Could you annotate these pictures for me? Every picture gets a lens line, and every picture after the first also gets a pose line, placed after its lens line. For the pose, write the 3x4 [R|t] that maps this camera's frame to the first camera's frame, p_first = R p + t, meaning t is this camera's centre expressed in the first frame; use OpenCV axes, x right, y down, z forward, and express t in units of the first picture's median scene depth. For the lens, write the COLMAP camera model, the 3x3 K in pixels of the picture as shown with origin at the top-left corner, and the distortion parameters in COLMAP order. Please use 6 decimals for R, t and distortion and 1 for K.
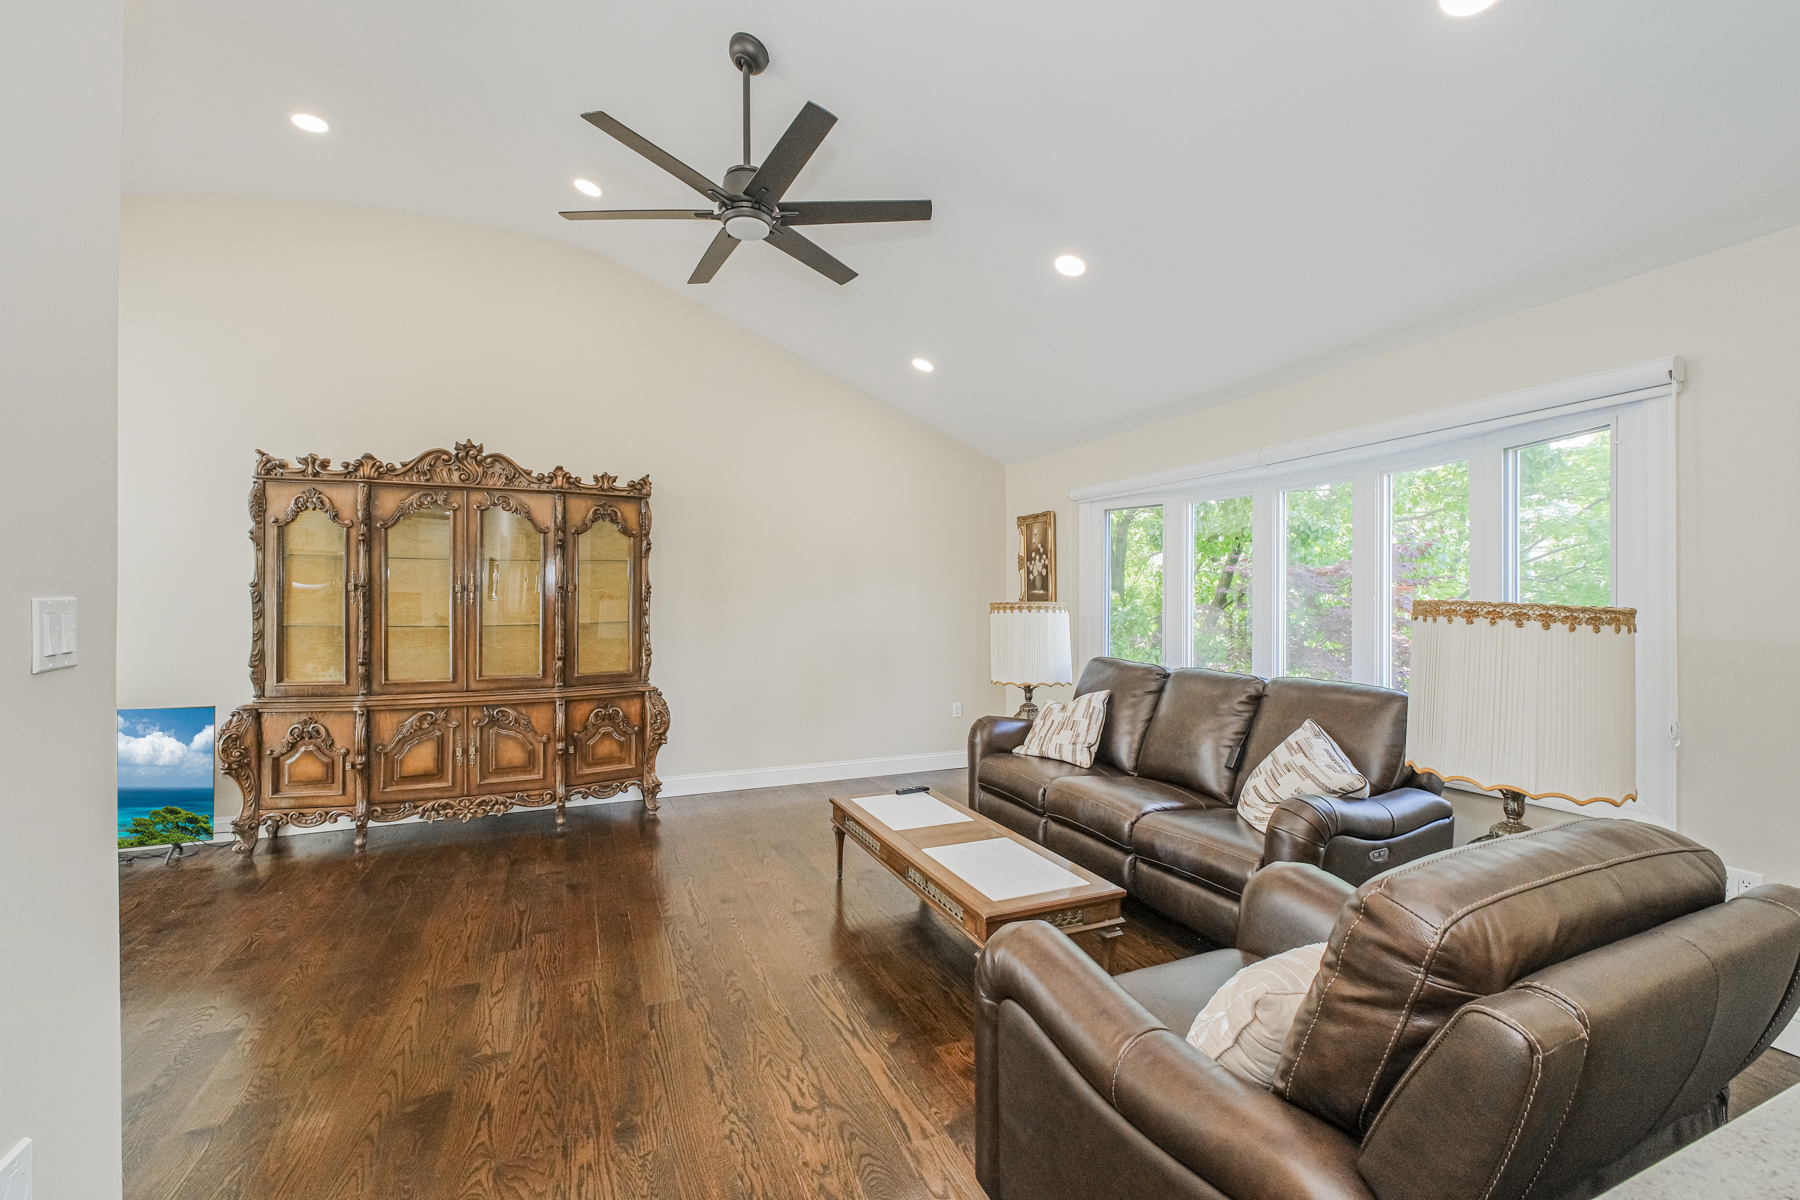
lens RADIAL K [[752.9, 0, 894.9], [0, 752.9, 598.1], [0, 0, 1]] dist [0.001389, -0.000875]
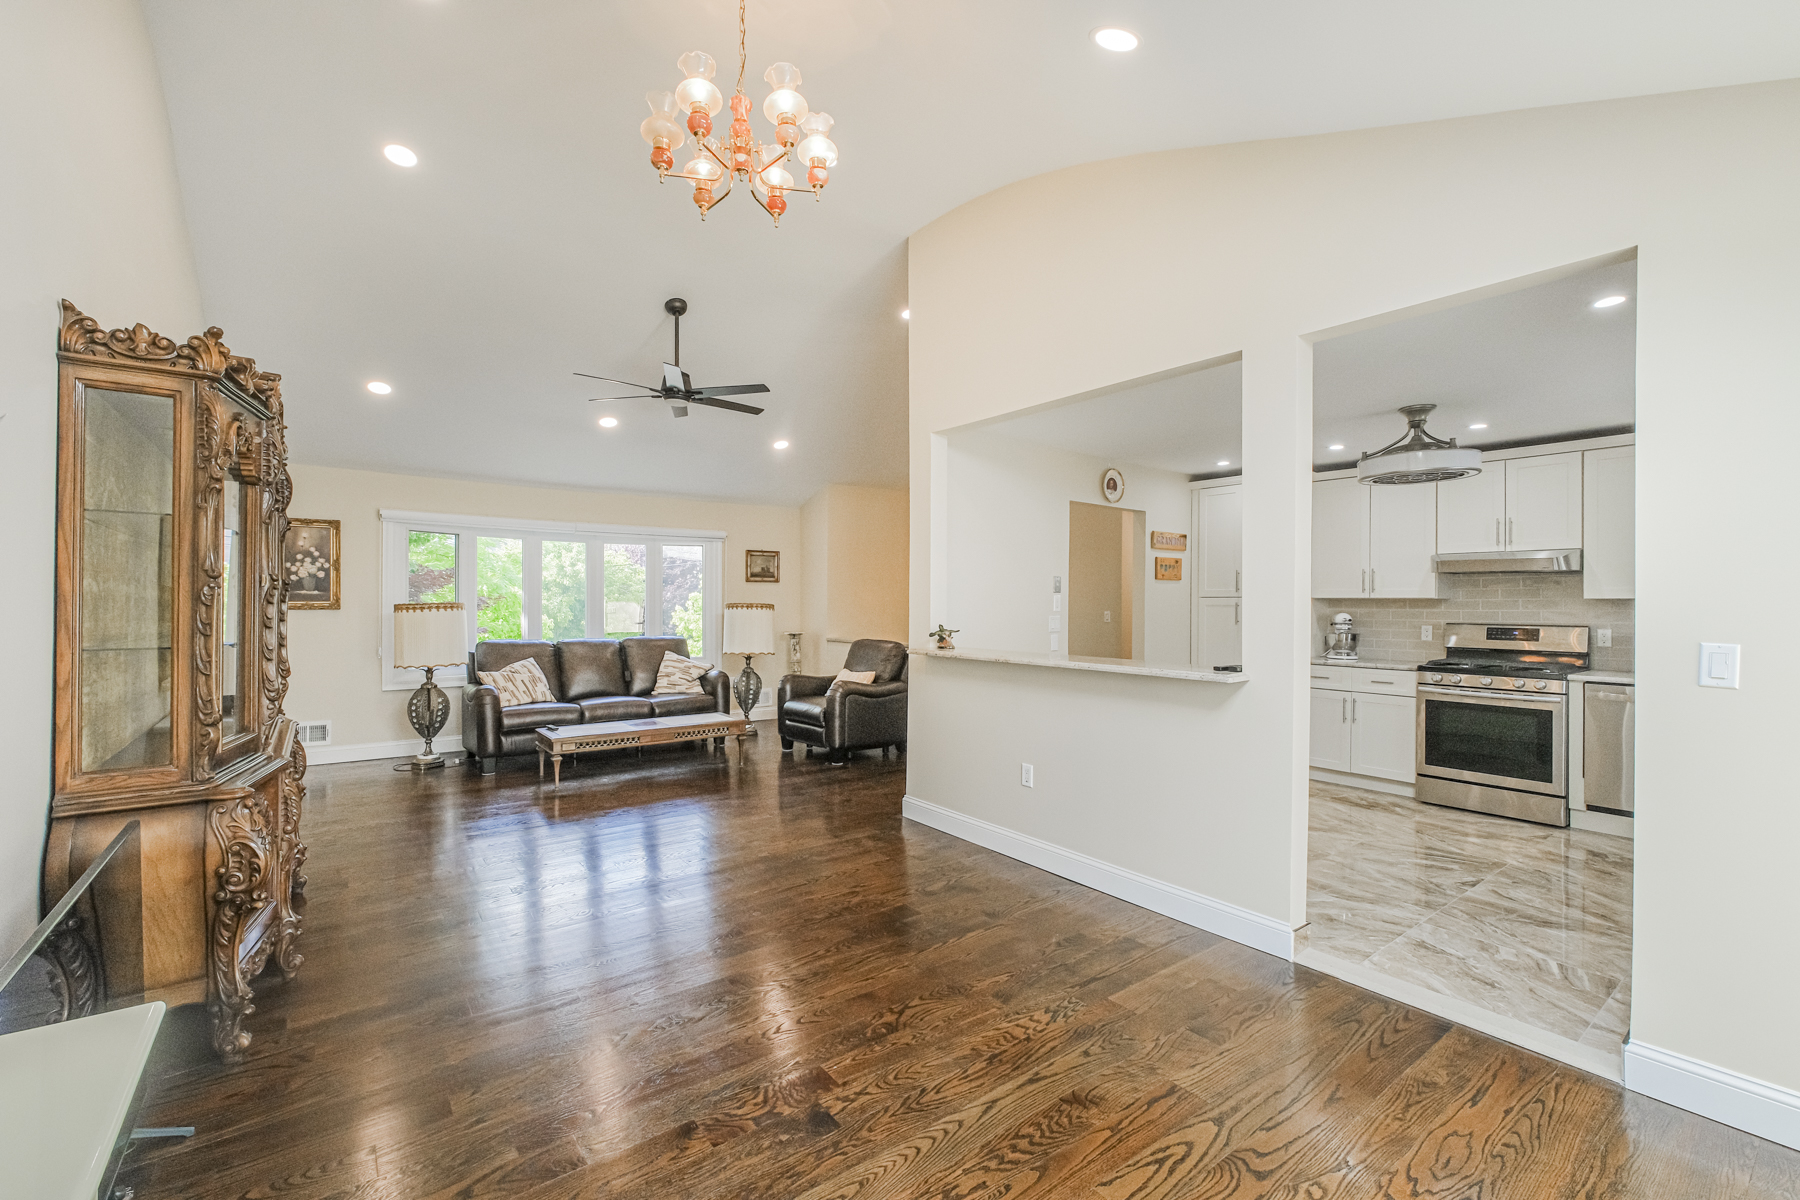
lens RADIAL K [[752.9, 0, 895.0], [0, 752.9, 602.4], [0, 0, 1]] dist [0.001389, -0.000875]
pose [[-0.238371, -0.001035, 0.971174, -1.393115], [-0.009303, 0.999956, -0.001218, -0.000752], [-0.971130, -0.009325, -0.238370, 0.600195]]
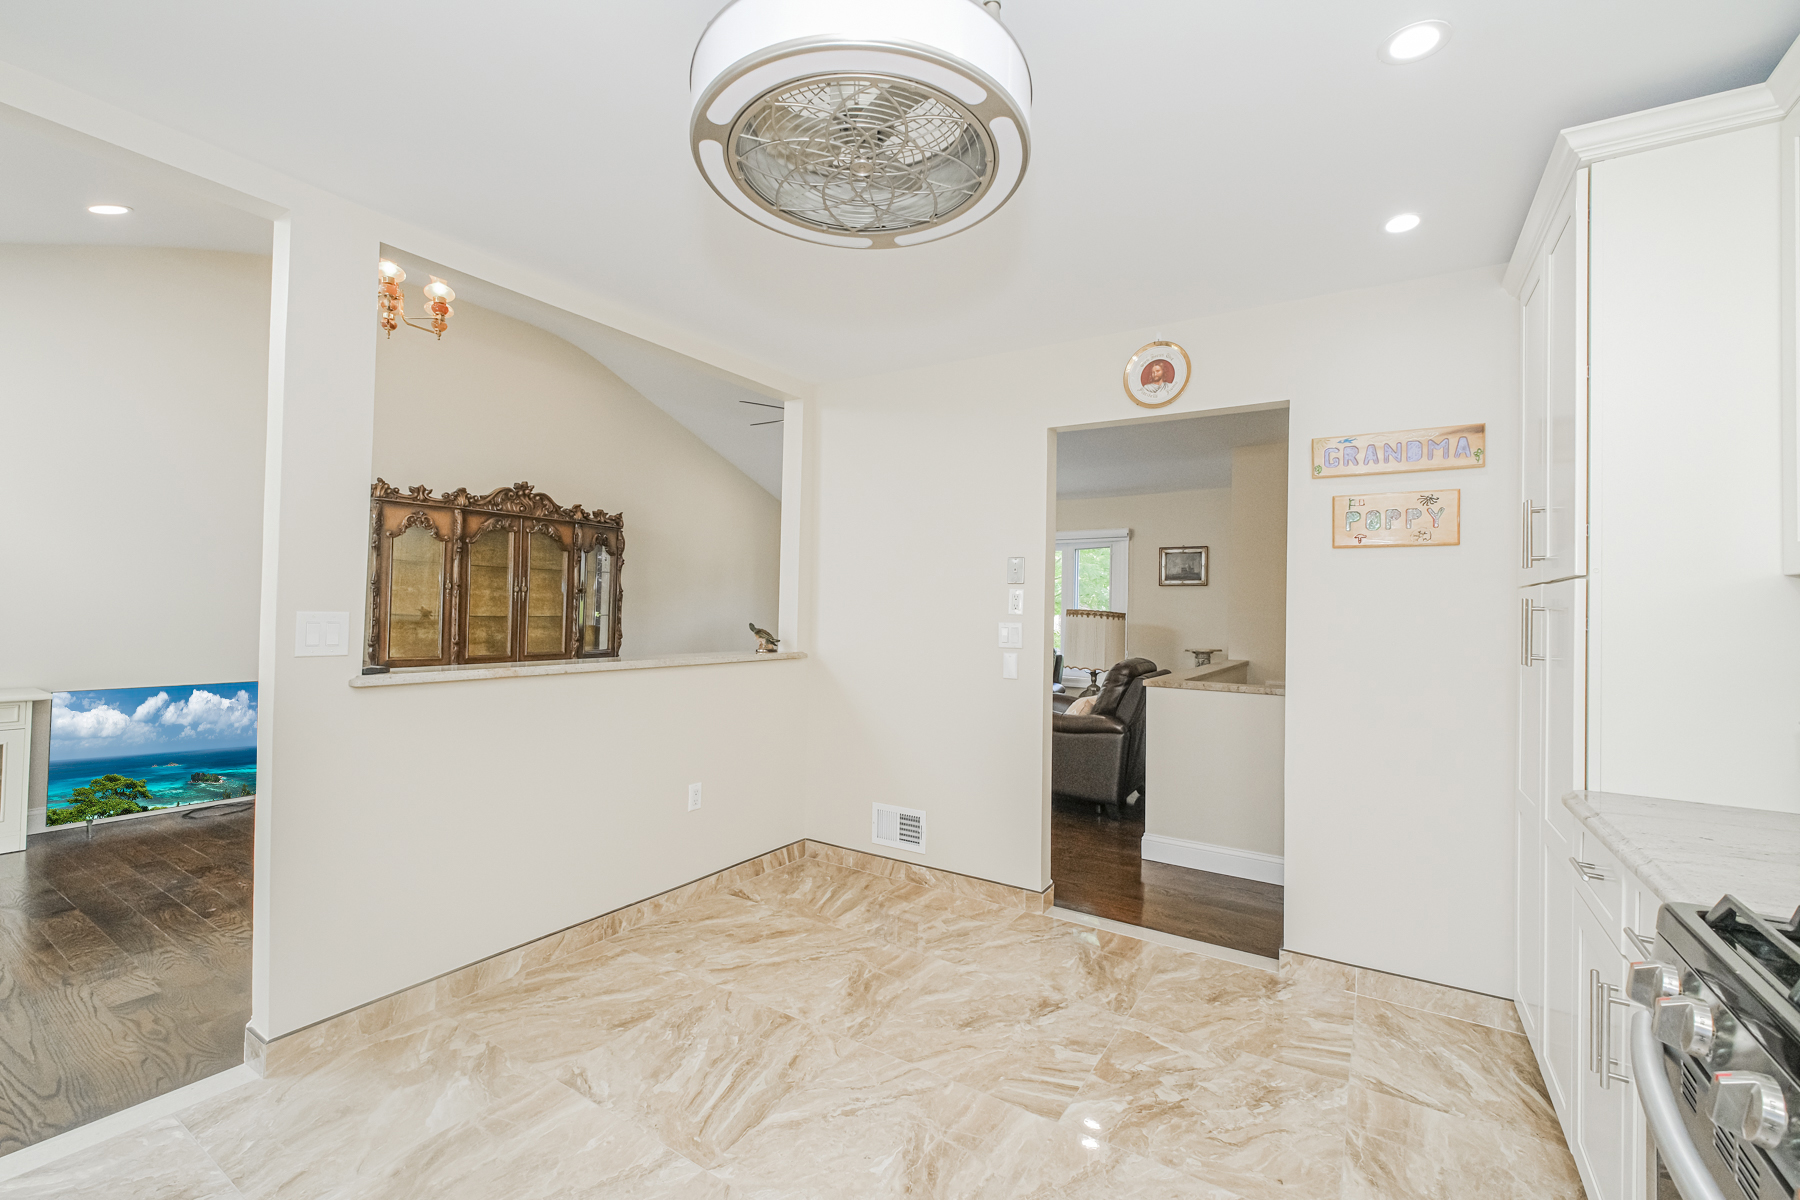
lens RADIAL K [[752.9, 0, 898.1], [0, 752.9, 599.9], [0, 0, 1]] dist [0.001389, -0.000875]
pose [[0.828519, 0.023391, 0.559472, -0.765670], [-0.021516, 0.999719, -0.009935, 0.005123], [-0.559548, -0.003807, 0.828789, -0.530716]]
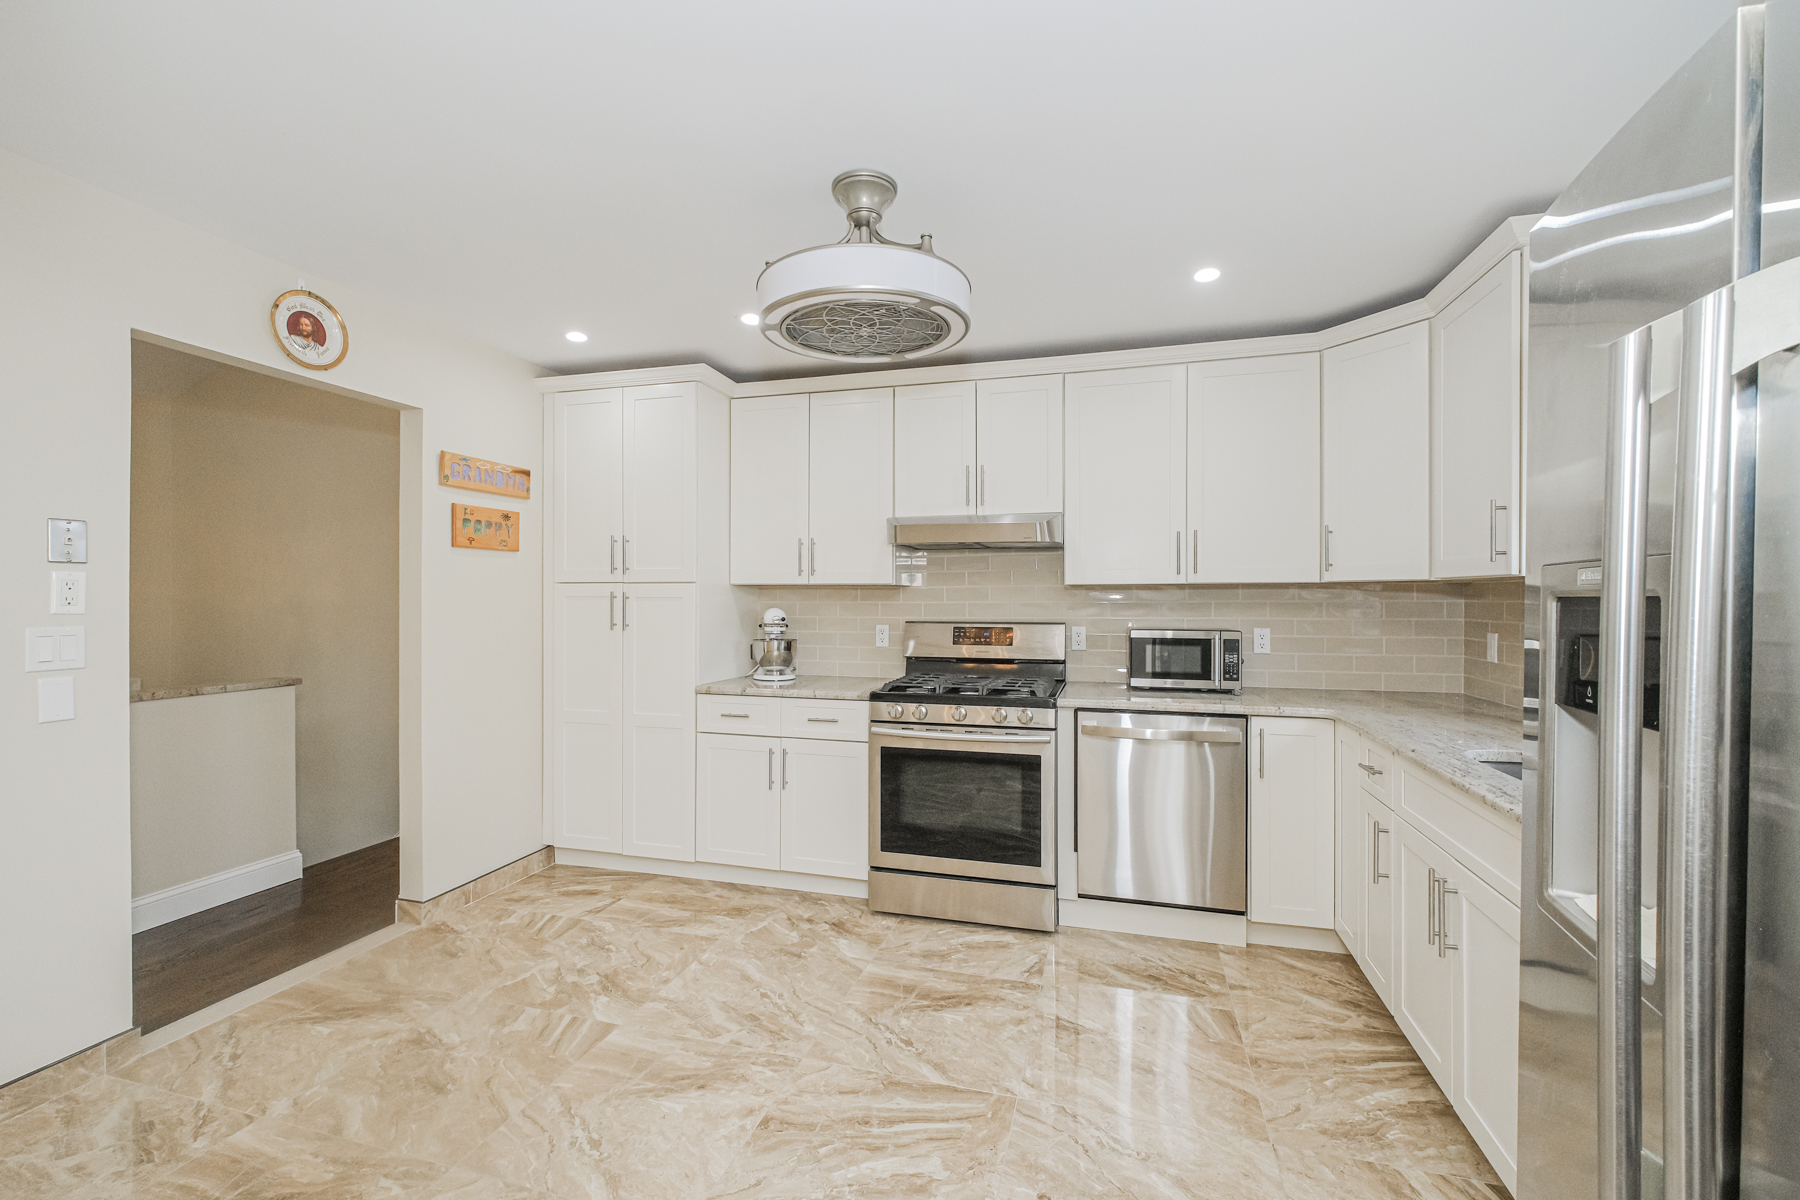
lens RADIAL K [[752.9, 0, 898.6], [0, 752.9, 600.5], [0, 0, 1]] dist [0.001389, -0.000875]
pose [[-0.770344, -0.002395, 0.637624, -0.931030], [-0.003081, 0.999995, 0.000035, 0.000369], [-0.637621, -0.001937, -0.770348, 0.070042]]
